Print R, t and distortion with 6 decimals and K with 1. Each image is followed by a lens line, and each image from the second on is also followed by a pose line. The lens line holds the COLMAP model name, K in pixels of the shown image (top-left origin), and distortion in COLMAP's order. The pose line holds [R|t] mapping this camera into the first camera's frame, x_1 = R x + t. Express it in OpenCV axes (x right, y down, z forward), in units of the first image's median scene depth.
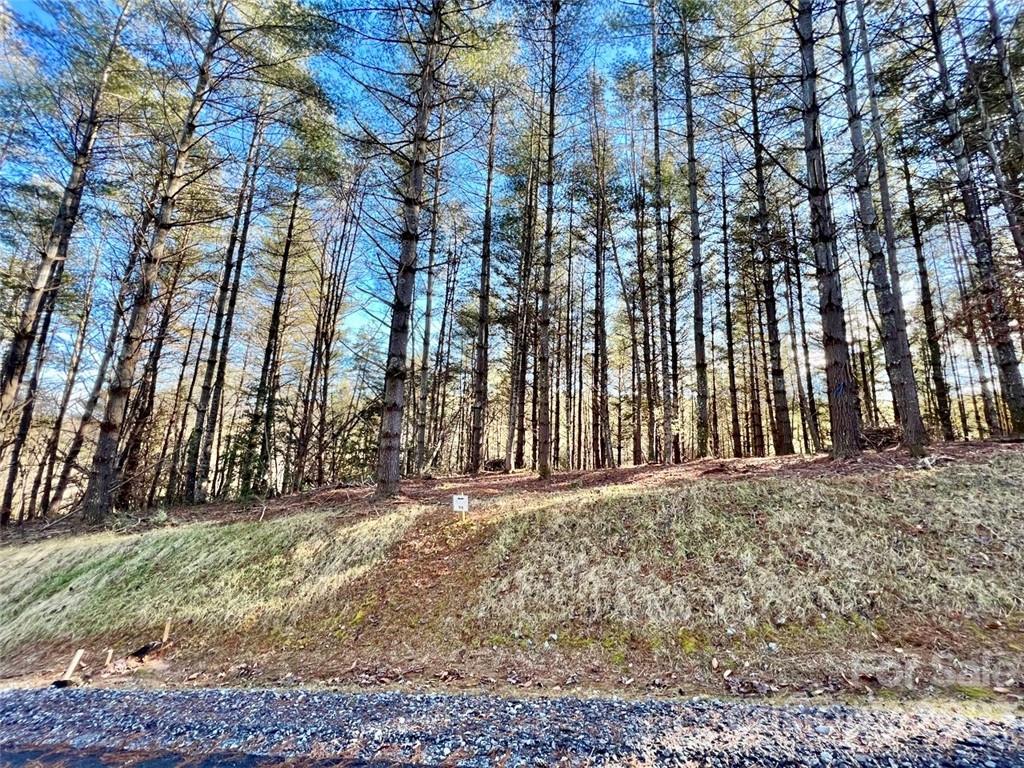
lens RADIAL K [[409.2, 0, 511.0], [0, 409.2, 381.7], [0, 0, 1]] dist [-0.000216, 0.000100]
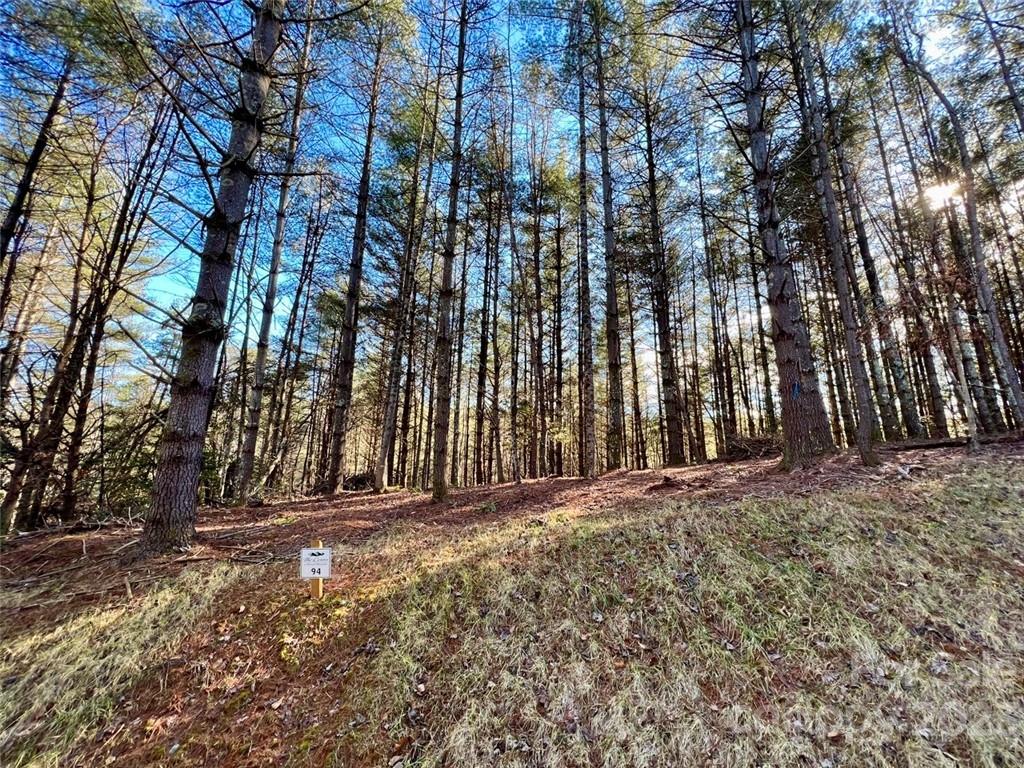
lens RADIAL K [[409.2, 0, 514.5], [0, 409.2, 381.5], [0, 0, 1]] dist [-0.000216, 0.000100]
pose [[0.942227, 0.057517, 0.329999, -0.025879], [-0.047540, 0.998137, -0.038231, 0.026272], [-0.331583, 0.020334, 0.943207, 0.153529]]
